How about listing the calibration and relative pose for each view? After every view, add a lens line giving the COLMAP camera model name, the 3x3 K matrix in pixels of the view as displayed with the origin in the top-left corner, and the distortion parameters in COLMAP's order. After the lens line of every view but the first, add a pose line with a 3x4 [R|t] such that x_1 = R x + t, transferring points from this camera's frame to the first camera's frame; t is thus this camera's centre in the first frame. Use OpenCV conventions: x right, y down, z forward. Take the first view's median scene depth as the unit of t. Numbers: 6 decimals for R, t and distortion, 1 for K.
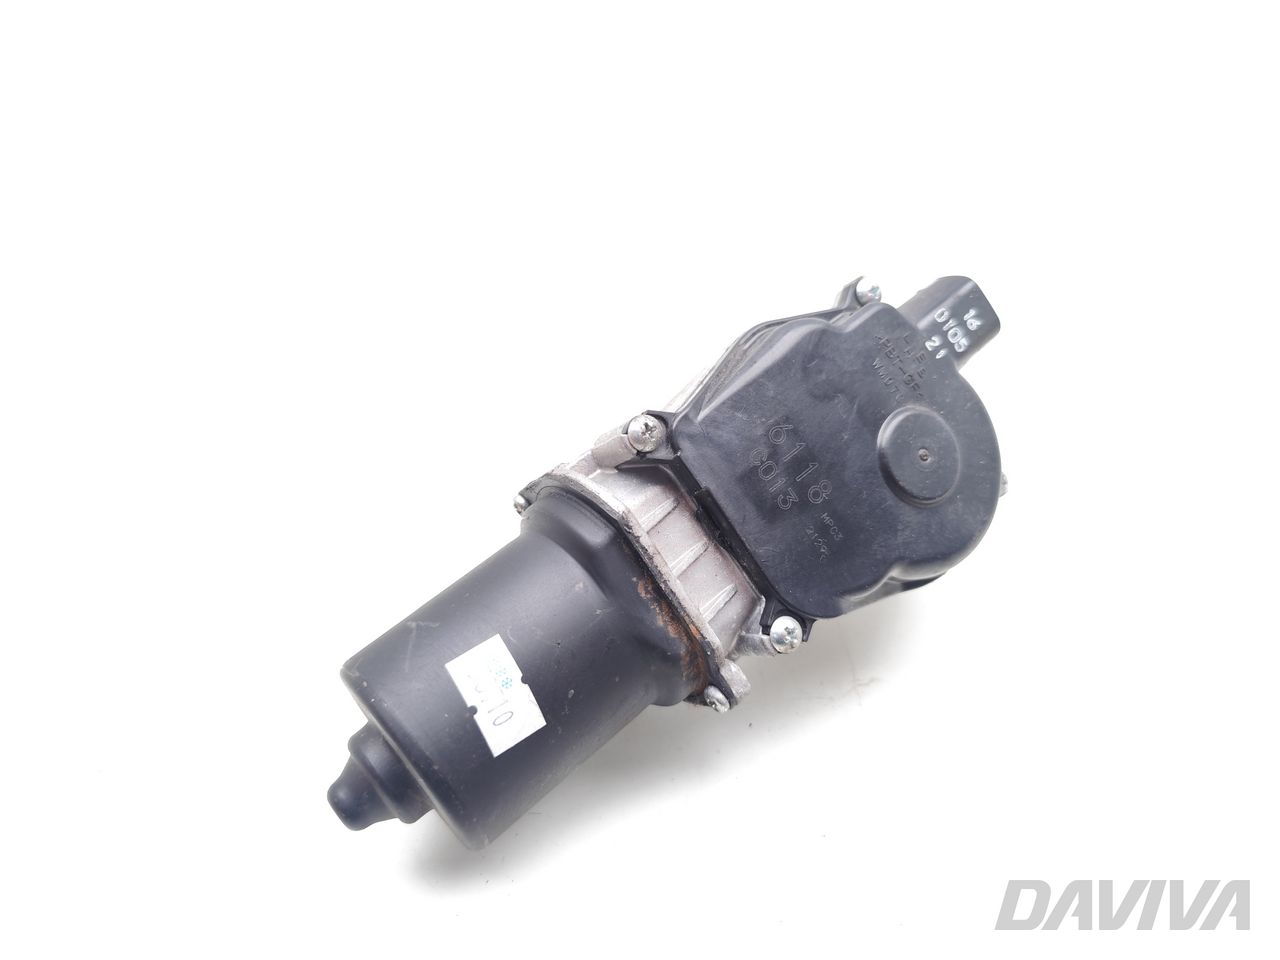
lens RADIAL K [[871.0, 0, 640.4], [0, 871.0, 481.2], [0, 0, 1]] dist [-0.004848, -0.000317]
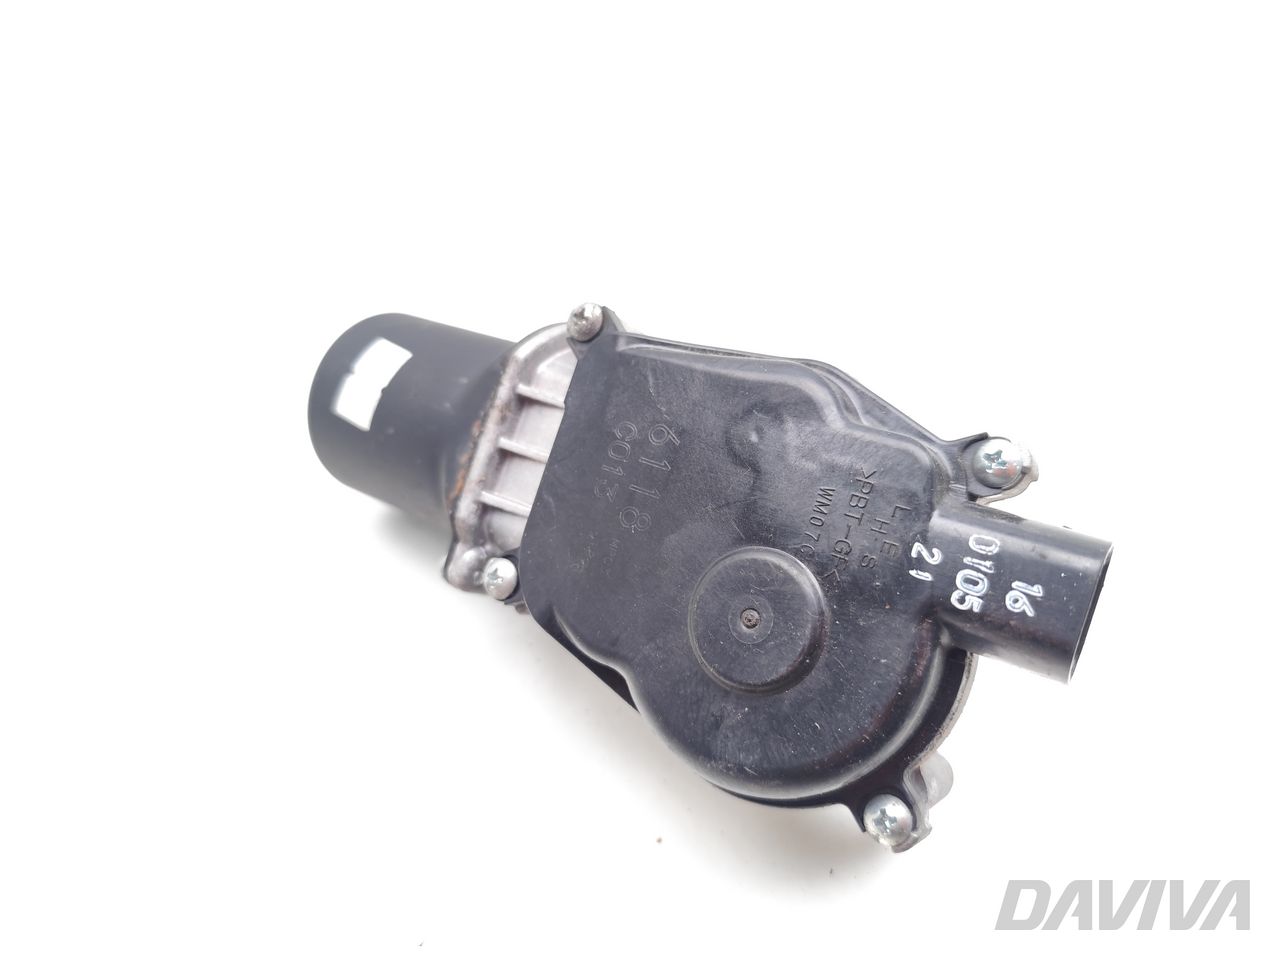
lens RADIAL K [[871.0, 0, 640.6], [0, 871.0, 478.8], [0, 0, 1]] dist [-0.004848, -0.000317]
pose [[0.271314, 0.682642, -0.678519, 0.686209], [-0.658893, 0.645610, 0.386068, -0.307780], [0.701605, 0.342326, 0.624951, 0.460197]]
